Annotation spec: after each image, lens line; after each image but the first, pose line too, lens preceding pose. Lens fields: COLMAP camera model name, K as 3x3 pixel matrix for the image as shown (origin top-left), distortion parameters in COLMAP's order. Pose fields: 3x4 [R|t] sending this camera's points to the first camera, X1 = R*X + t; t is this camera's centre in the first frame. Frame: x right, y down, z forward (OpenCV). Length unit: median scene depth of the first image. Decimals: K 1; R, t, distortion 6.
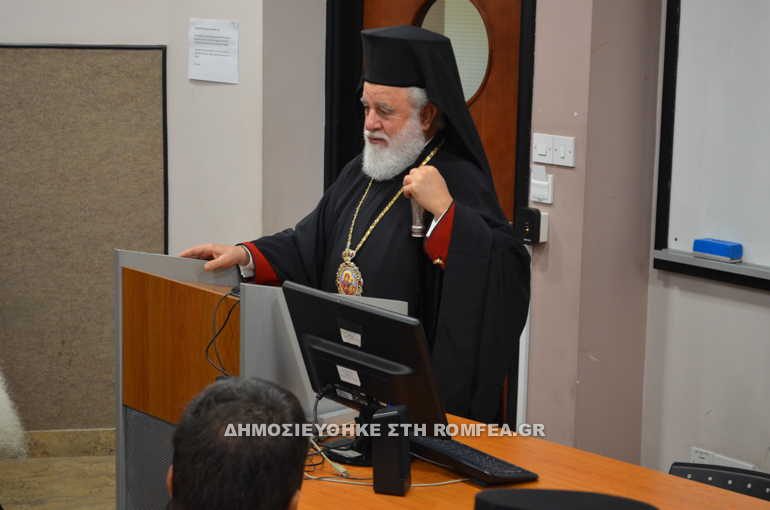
lens RADIAL K [[1724.4, 0, 383.4], [0, 1724.4, 257.1], [0, 0, 1]] dist [0.058980, -0.360701]
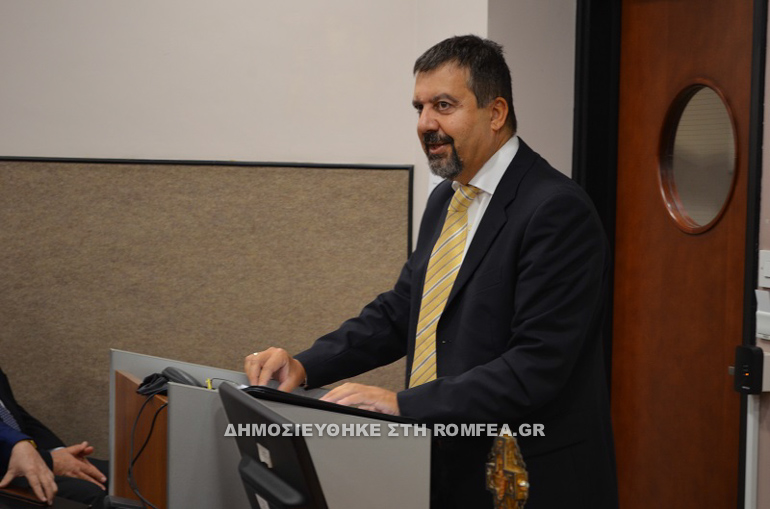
lens RADIAL K [[1724.4, 0, 383.4], [0, 1724.4, 256.6], [0, 0, 1]] dist [0.058980, -0.360701]
pose [[0.934004, 0.016728, -0.356870, 0.173638], [-0.062832, 0.991025, -0.117989, 0.027724], [0.351694, 0.132625, 0.926673, 0.191085]]
